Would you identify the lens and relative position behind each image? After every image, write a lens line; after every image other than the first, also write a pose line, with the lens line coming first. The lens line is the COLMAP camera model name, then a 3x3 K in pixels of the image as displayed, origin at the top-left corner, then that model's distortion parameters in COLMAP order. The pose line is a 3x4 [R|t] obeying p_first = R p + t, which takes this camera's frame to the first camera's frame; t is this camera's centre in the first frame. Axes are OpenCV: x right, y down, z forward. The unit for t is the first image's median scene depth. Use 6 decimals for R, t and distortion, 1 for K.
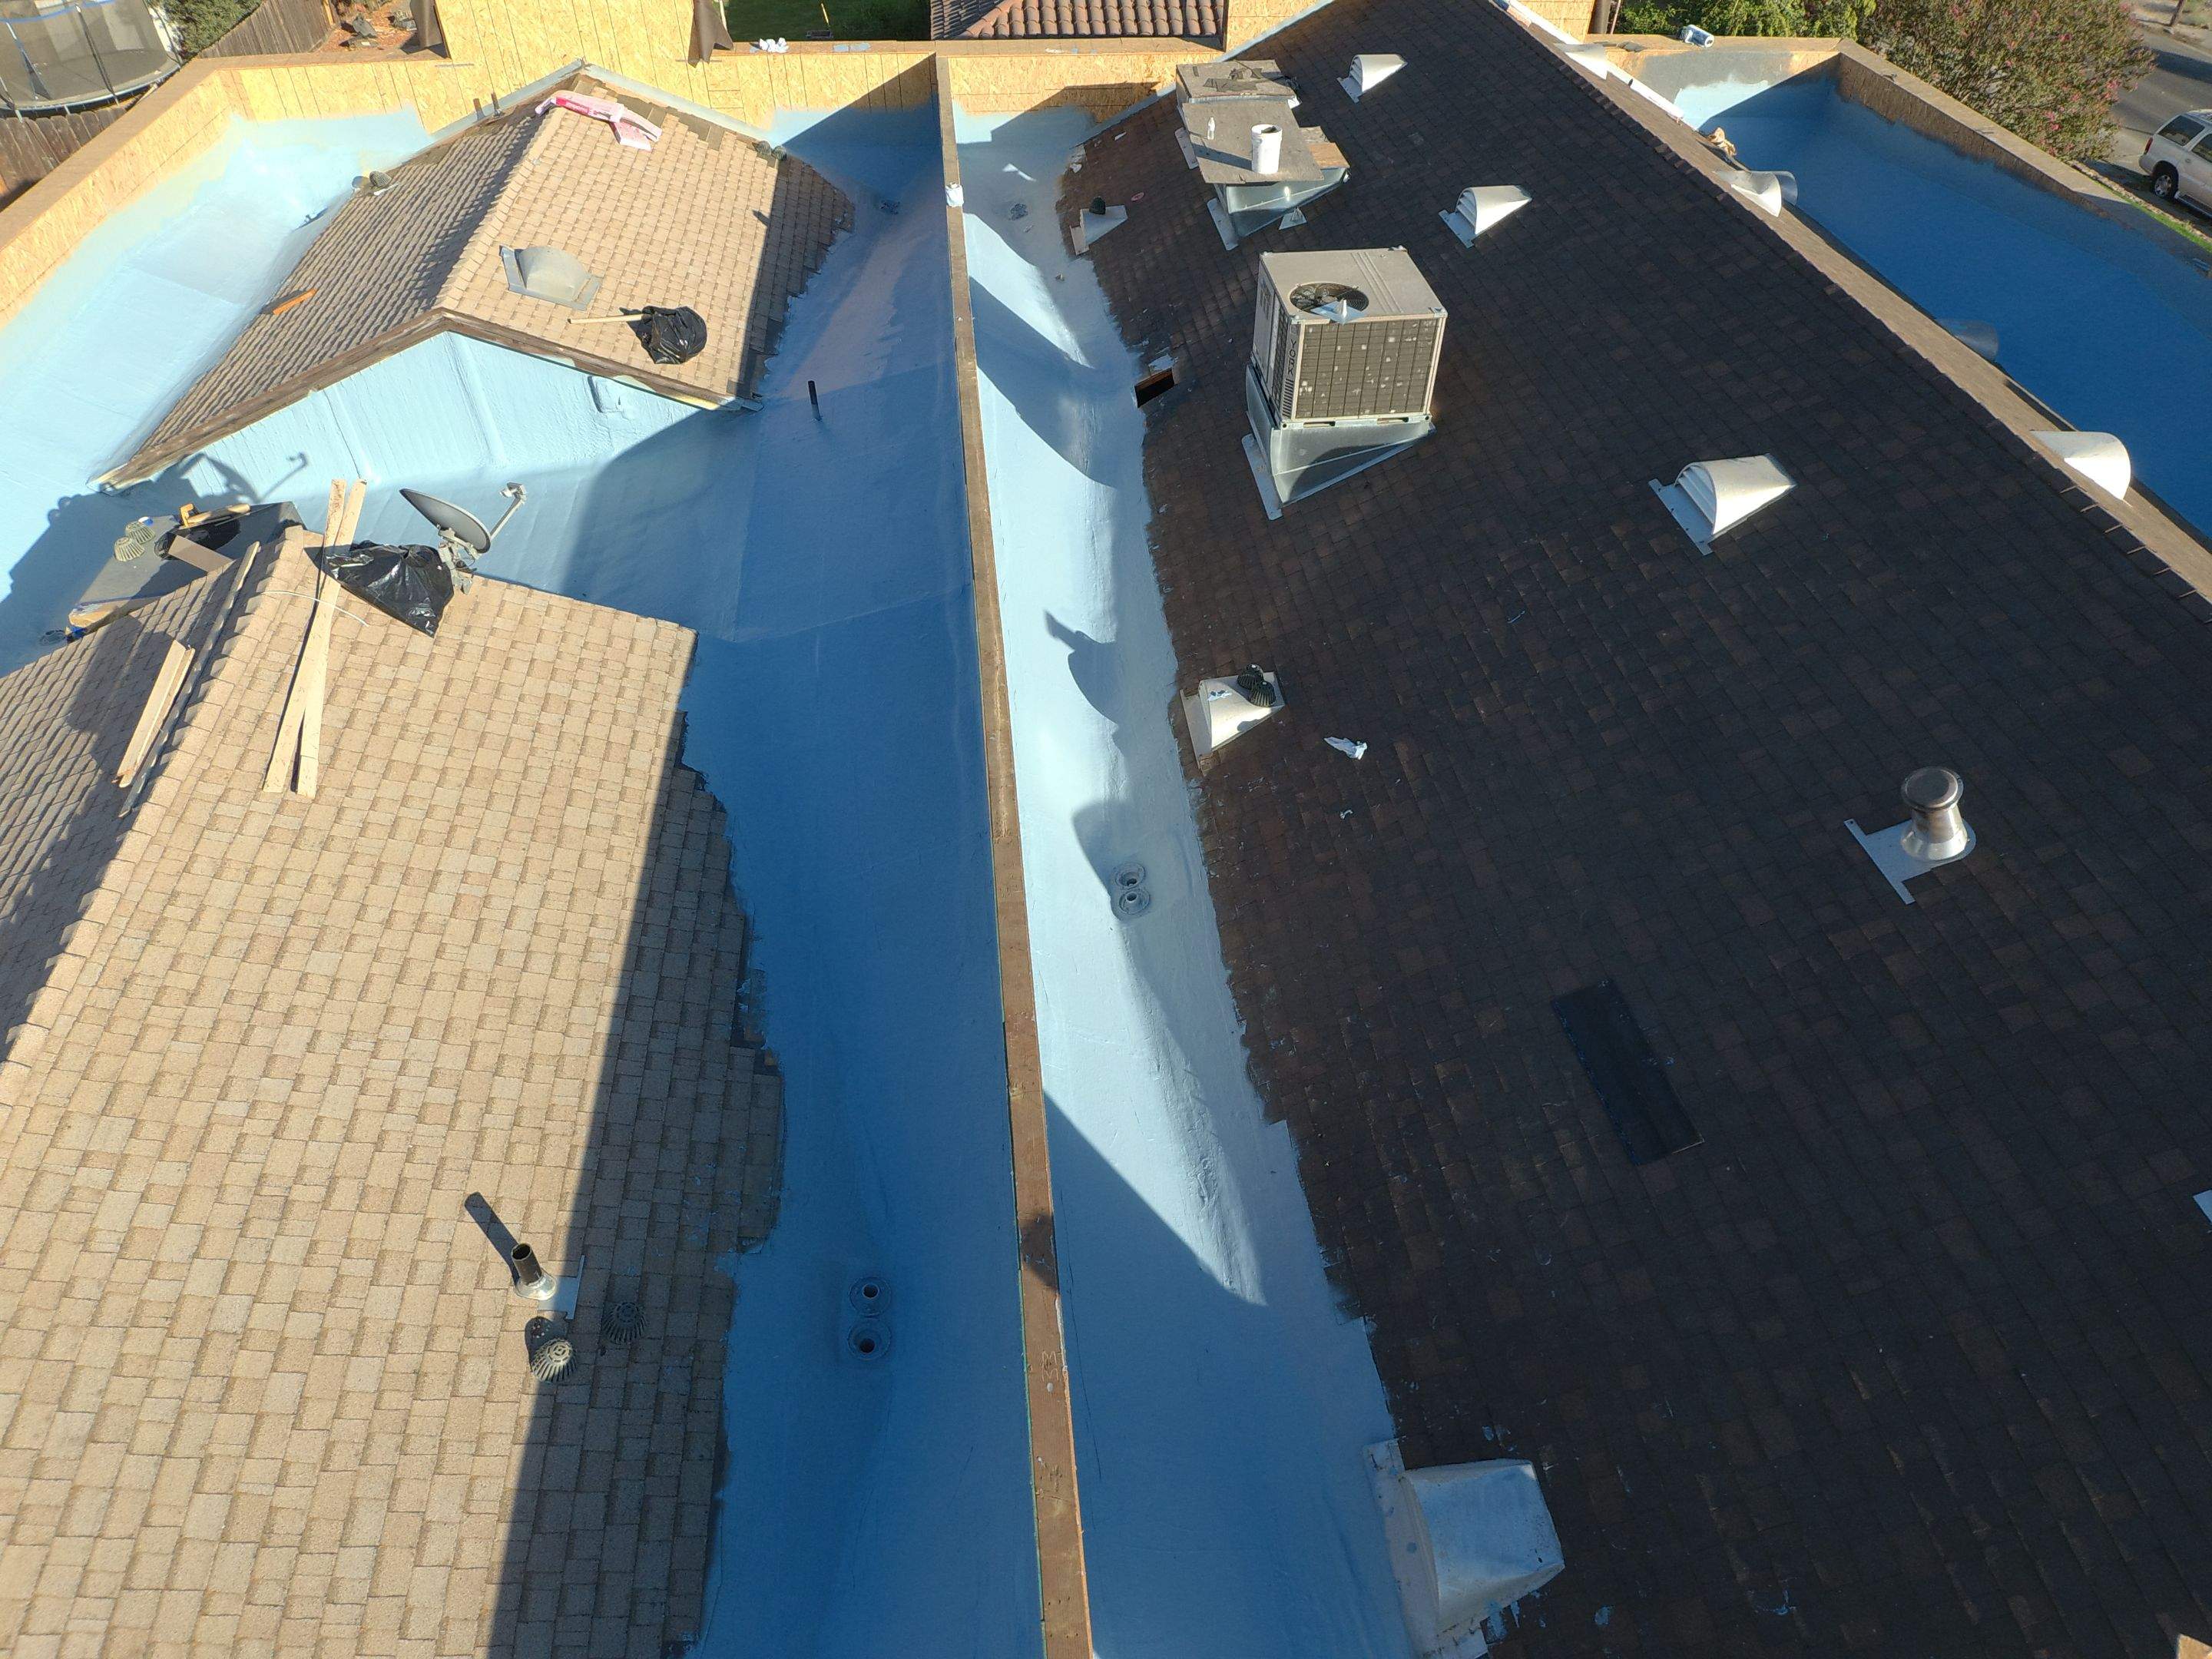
lens RADIAL K [[1316.8, 0, 1149.4], [0, 1316.8, 835.9], [0, 0, 1]] dist [0.090272, -0.124107]
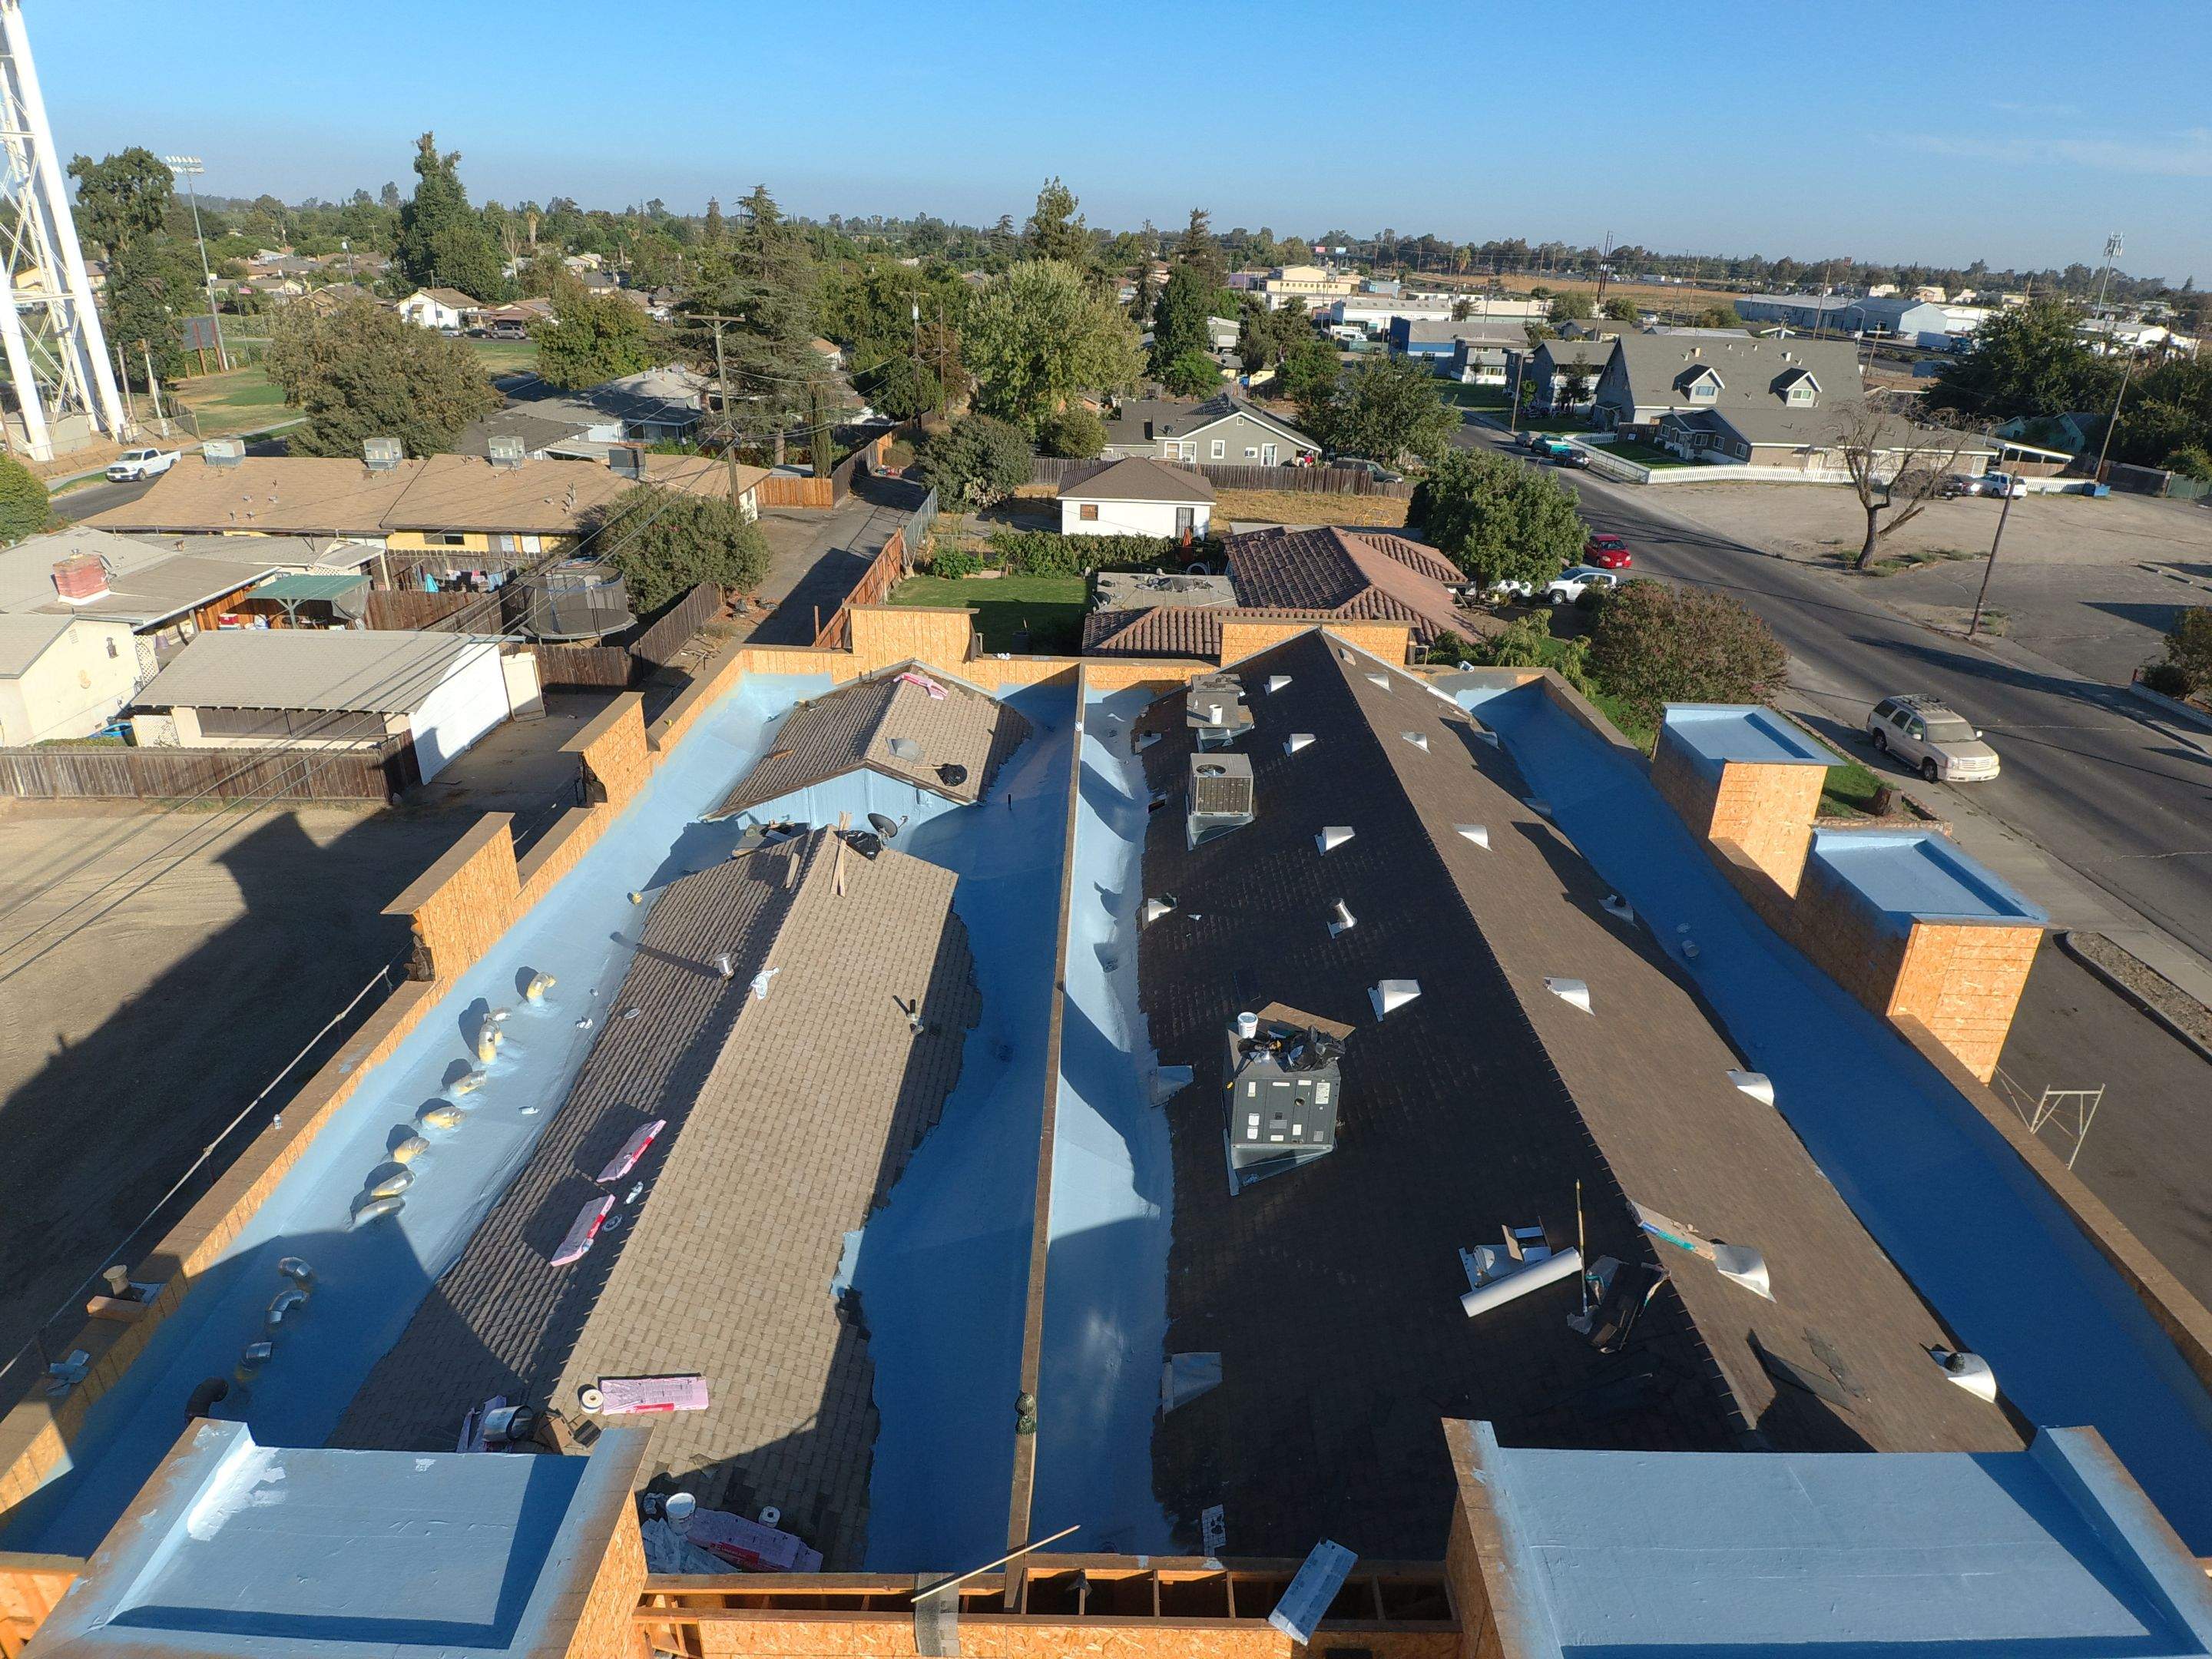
lens RADIAL K [[1316.8, 0, 1149.4], [0, 1316.8, 835.9], [0, 0, 1]] dist [0.090272, -0.124107]
pose [[0.994079, 0.052961, -0.094877, 0.193074], [-0.082917, 0.934054, -0.347372, 0.457264], [0.070223, 0.353182, 0.932915, -1.003226]]
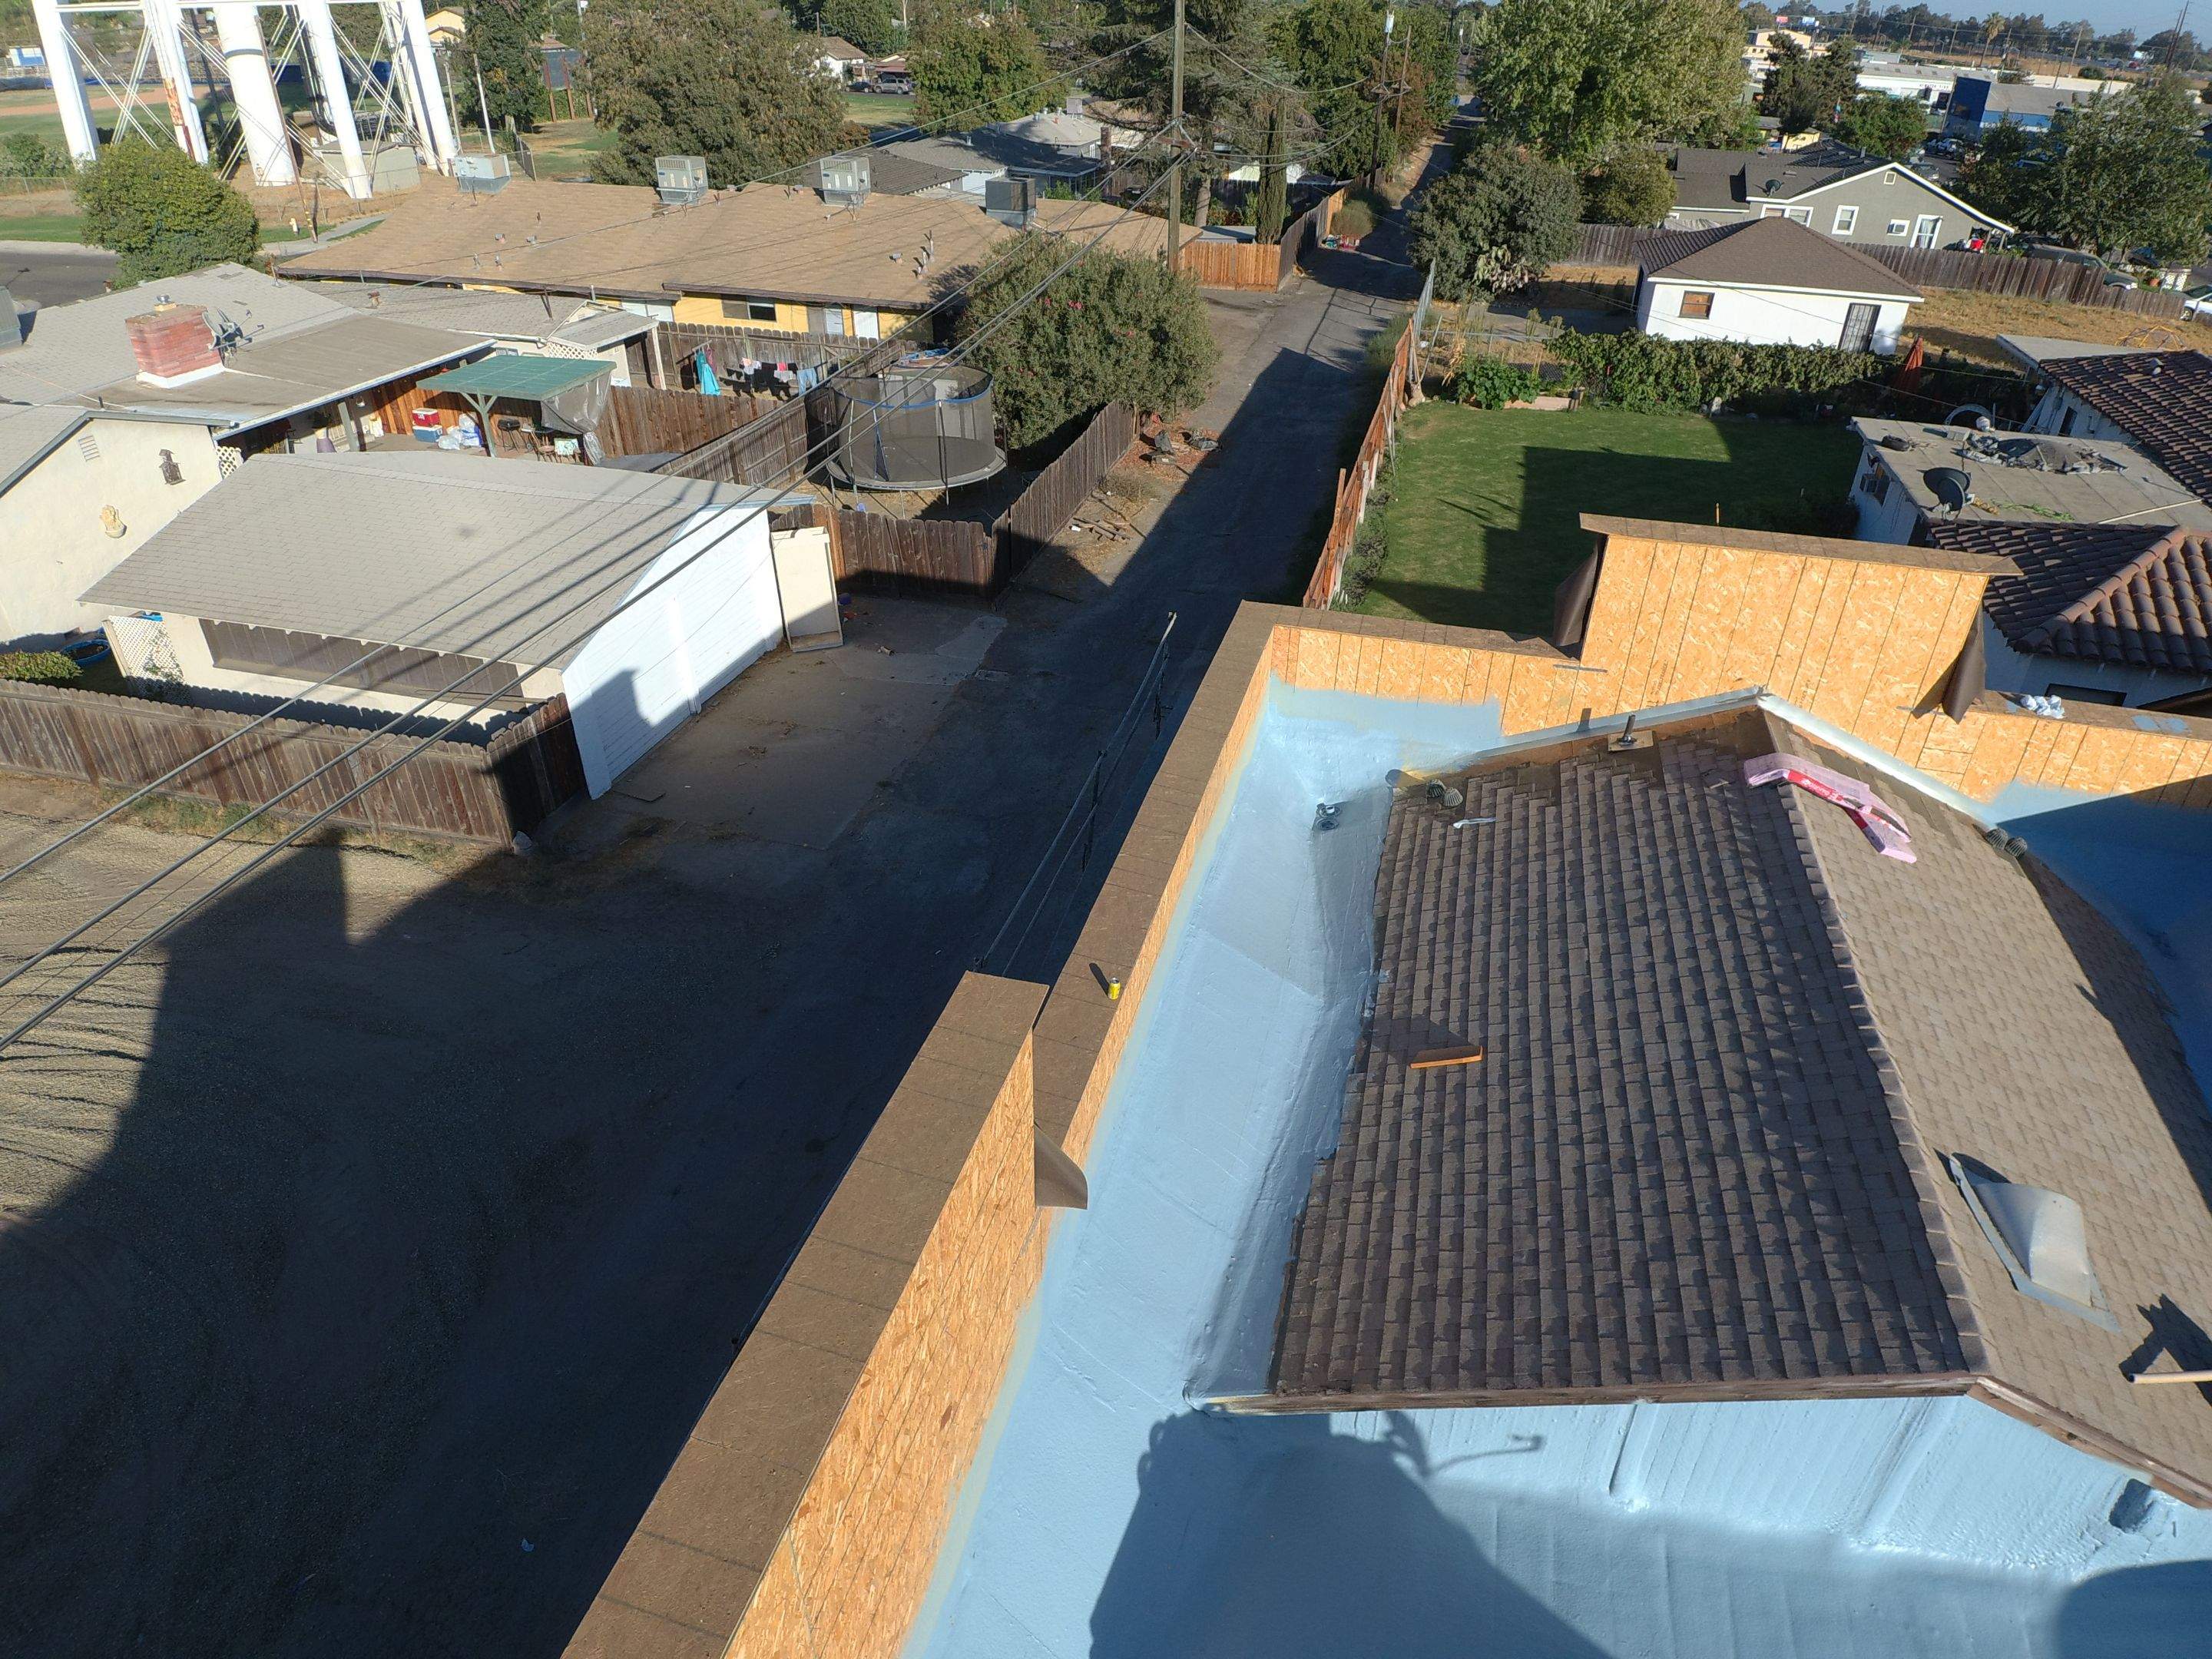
lens RADIAL K [[1316.8, 0, 1149.4], [0, 1316.8, 835.9], [0, 0, 1]] dist [0.090272, -0.124107]
pose [[0.932869, 0.191092, -0.305351, -0.603646], [-0.254535, 0.949513, -0.183406, -0.349412], [0.254887, 0.248816, 0.934410, 0.313534]]
